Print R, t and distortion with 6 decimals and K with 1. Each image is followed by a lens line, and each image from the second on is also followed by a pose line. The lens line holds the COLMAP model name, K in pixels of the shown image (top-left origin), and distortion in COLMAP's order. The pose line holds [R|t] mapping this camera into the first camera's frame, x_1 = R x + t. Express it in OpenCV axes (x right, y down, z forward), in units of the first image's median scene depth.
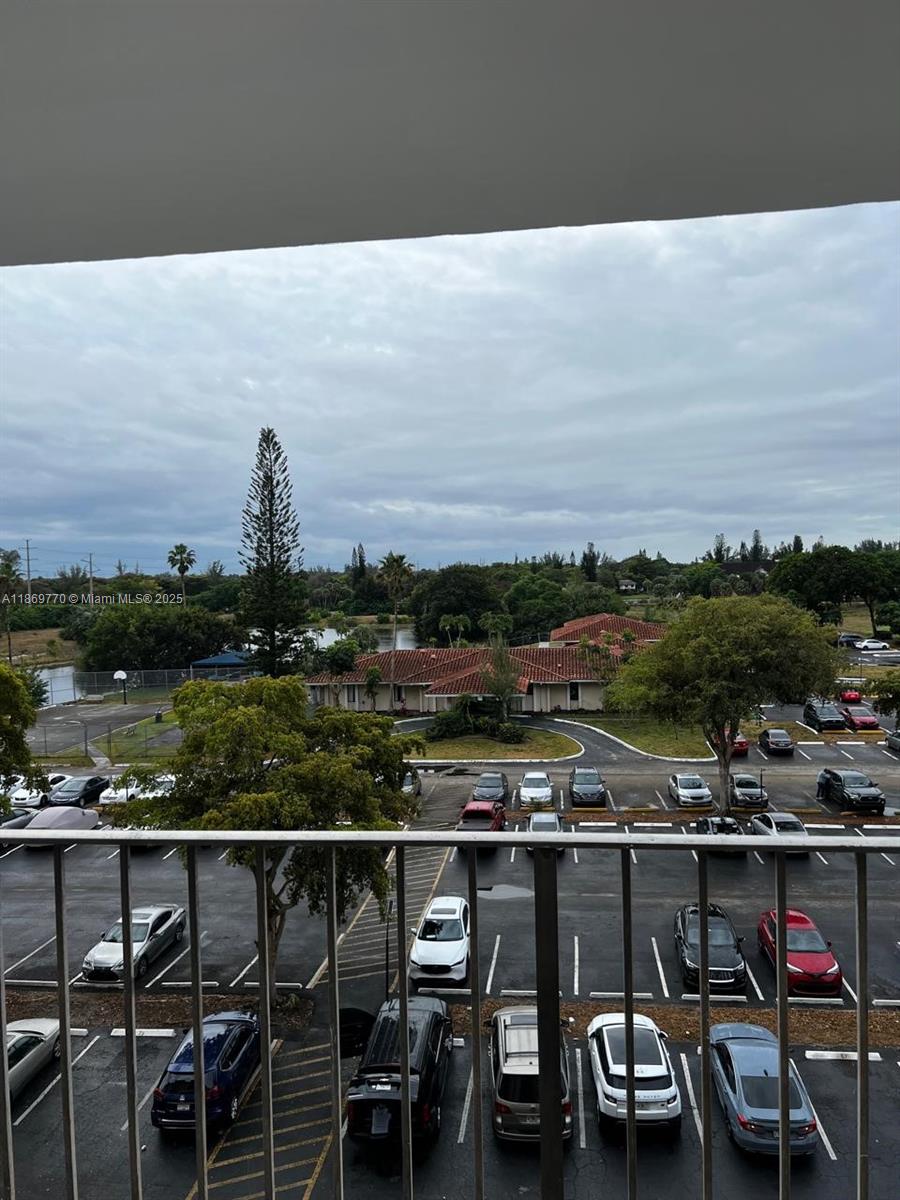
lens RADIAL K [[902.1, 0, 449.7], [0, 902.1, 616.4], [0, 0, 1]] dist [0.061660, -0.057162]
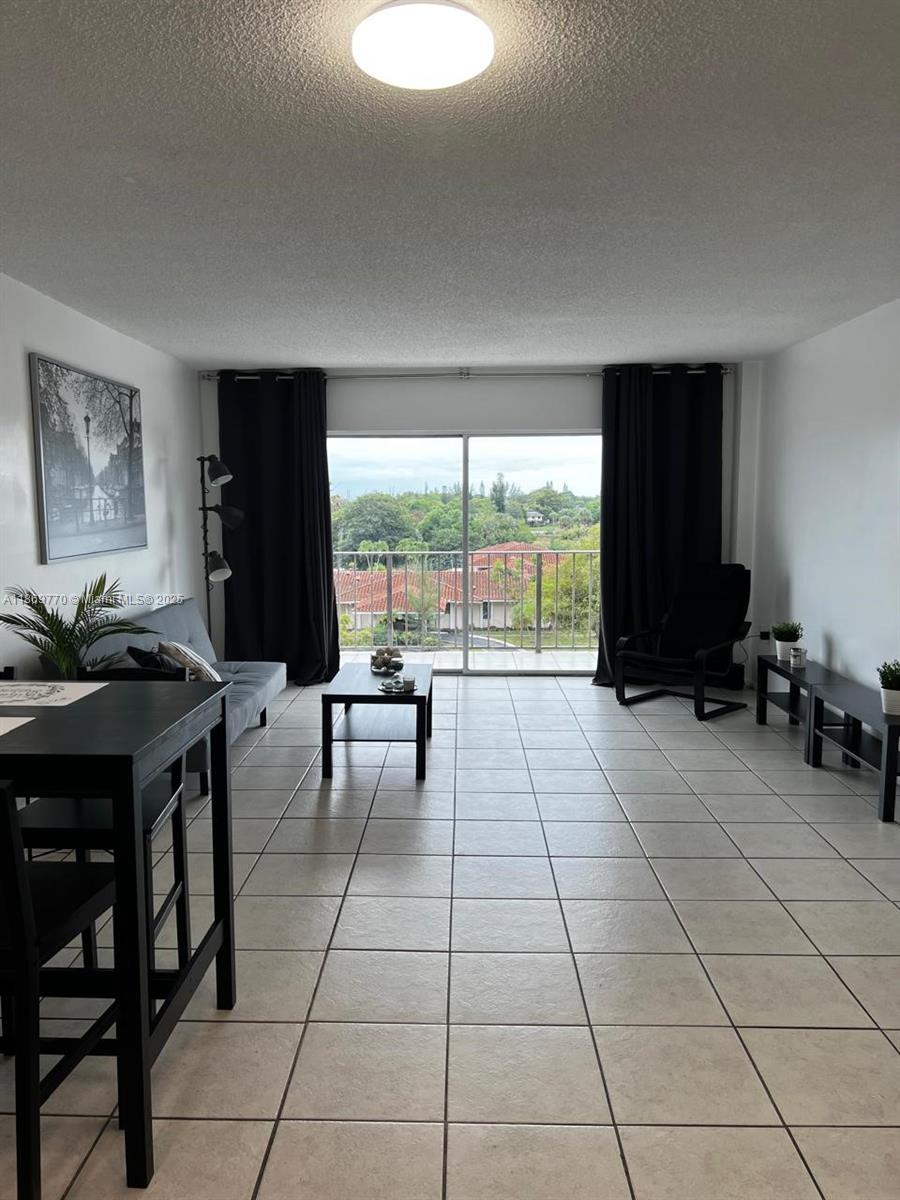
lens RADIAL K [[902.1, 0, 434.0], [0, 902.1, 608.2], [0, 0, 1]] dist [0.061660, -0.057162]
pose [[0.996268, 0.009473, 0.085796, -0.033781], [-0.015325, 0.997581, 0.067808, 0.009717], [-0.084946, -0.068870, 0.994003, -0.147586]]
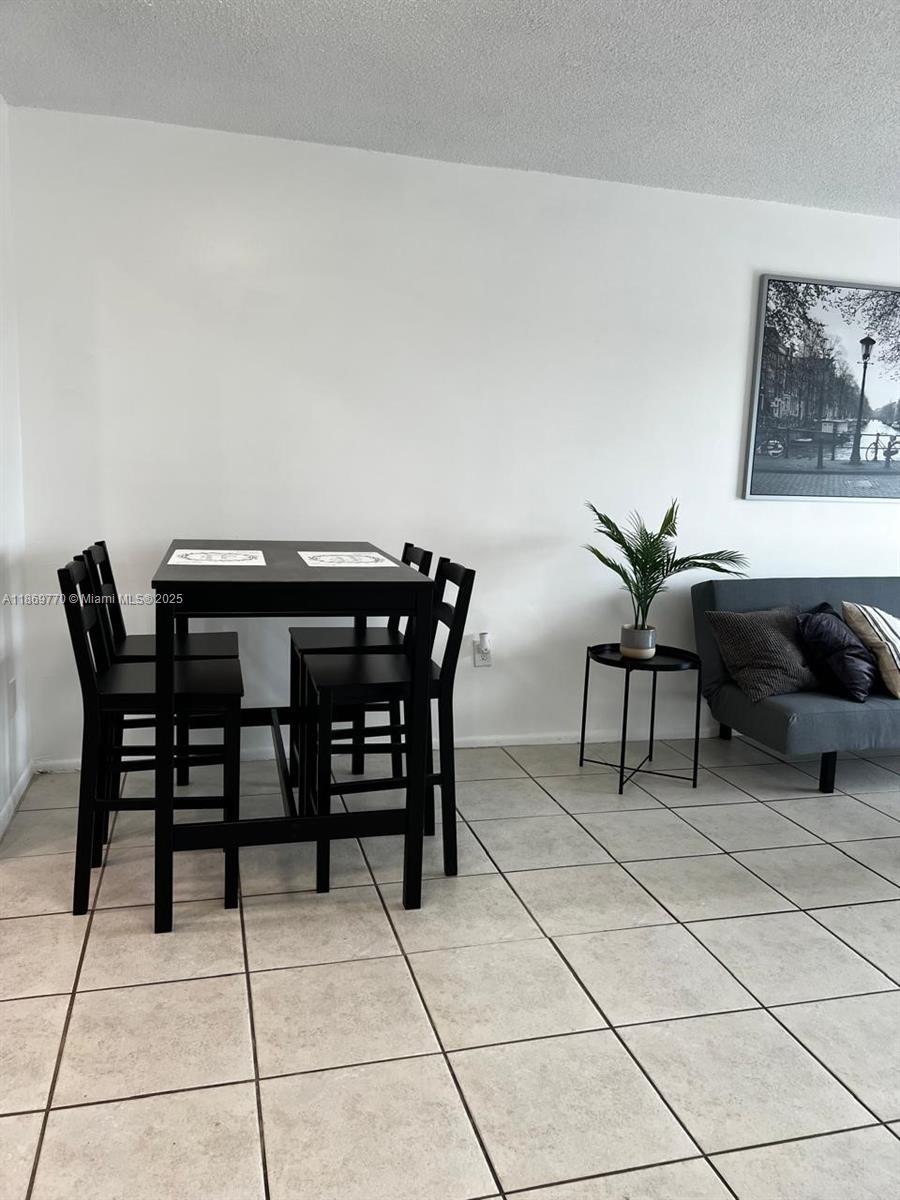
lens RADIAL K [[902.1, 0, 452.9], [0, 902.1, 600.3], [0, 0, 1]] dist [0.061660, -0.057162]
pose [[0.369904, 0.175620, -0.912321, 0.006505], [-0.092806, 0.984045, 0.151798, 0.011113], [0.924423, 0.028518, 0.380300, -0.111939]]
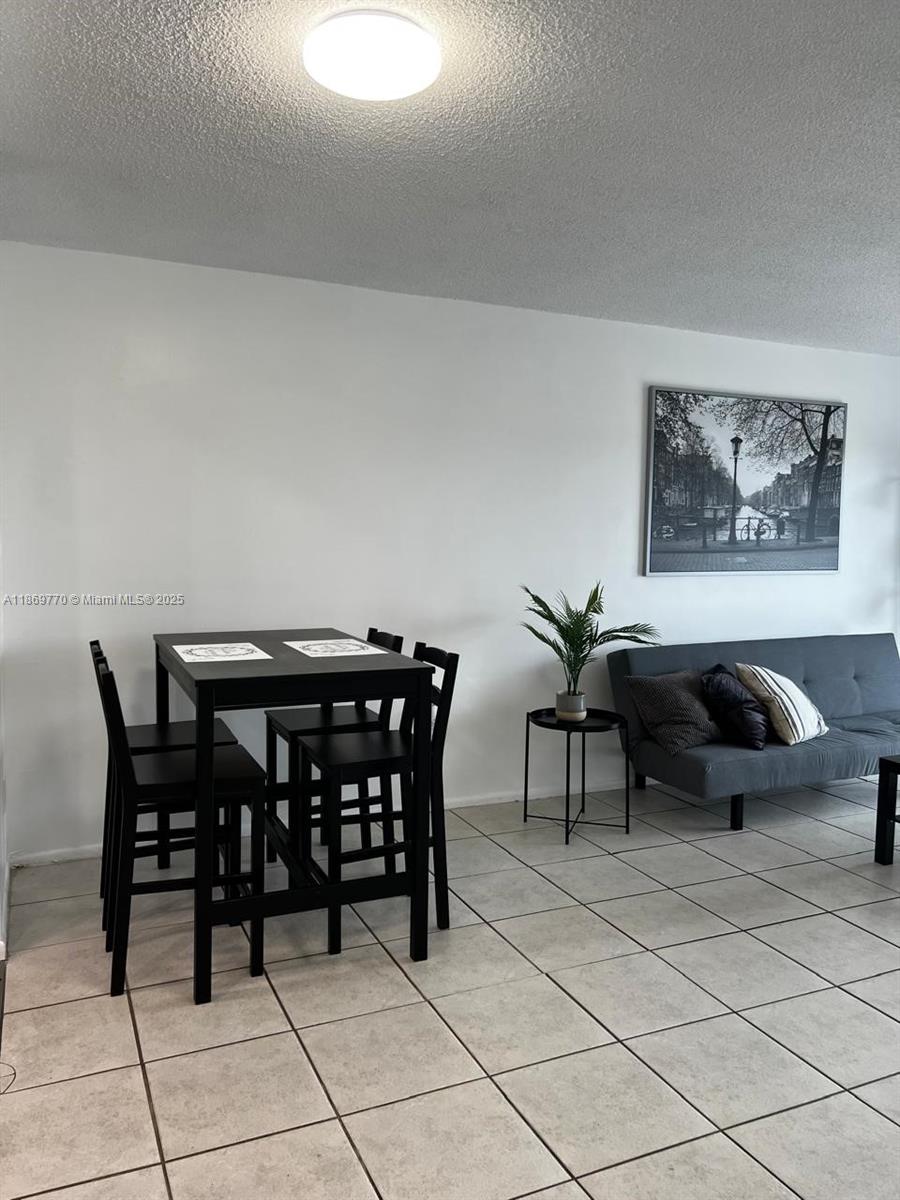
lens RADIAL K [[902.1, 0, 445.5], [0, 902.1, 605.1], [0, 0, 1]] dist [0.061660, -0.057162]
pose [[0.511942, 0.101010, -0.853060, 0.009716], [-0.070021, 0.994665, 0.075756, 0.009315], [0.856161, 0.020949, 0.516284, -0.123595]]
